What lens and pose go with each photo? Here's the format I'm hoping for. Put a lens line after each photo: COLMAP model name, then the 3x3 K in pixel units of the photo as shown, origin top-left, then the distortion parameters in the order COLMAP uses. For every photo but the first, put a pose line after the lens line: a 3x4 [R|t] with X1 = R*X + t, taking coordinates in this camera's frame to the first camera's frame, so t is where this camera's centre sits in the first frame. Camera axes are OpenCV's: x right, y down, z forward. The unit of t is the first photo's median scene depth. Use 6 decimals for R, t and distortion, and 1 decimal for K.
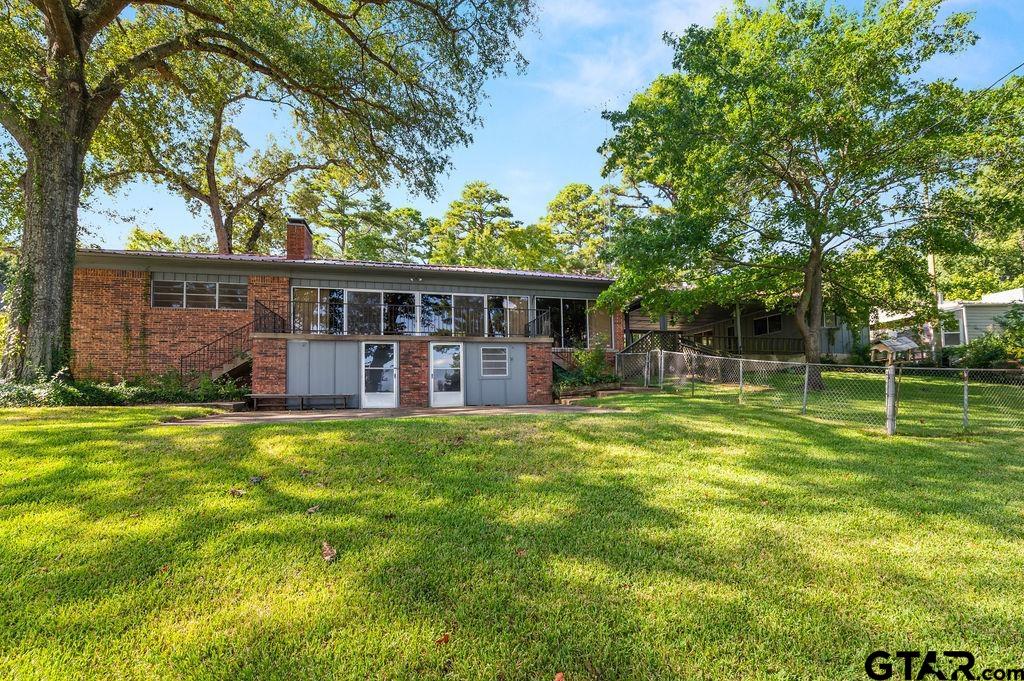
lens RADIAL K [[416.6, 0, 515.9], [0, 416.6, 353.4], [0, 0, 1]] dist [-0.002178, -0.000361]
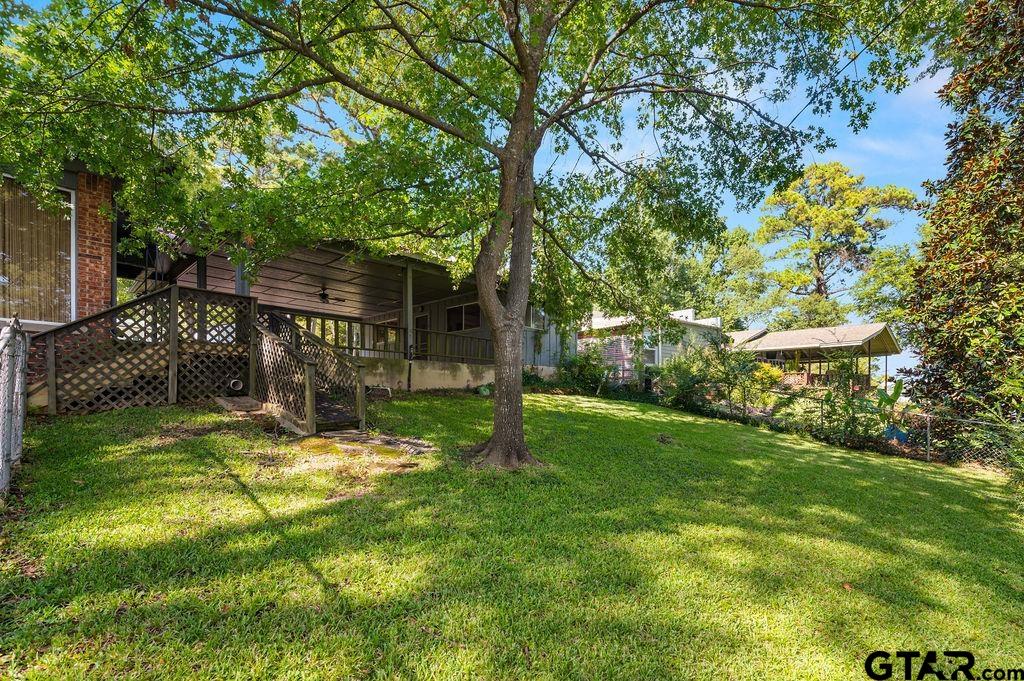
lens RADIAL K [[425.0, 0, 510.7], [0, 425.0, 351.8], [0, 0, 1]] dist [-0.005058, -0.000222]
pose [[0.828009, 0.059647, 0.557532, 0.367310], [-0.060704, 0.998017, -0.016619, -0.009935], [-0.557418, -0.020083, 0.829989, 0.491511]]
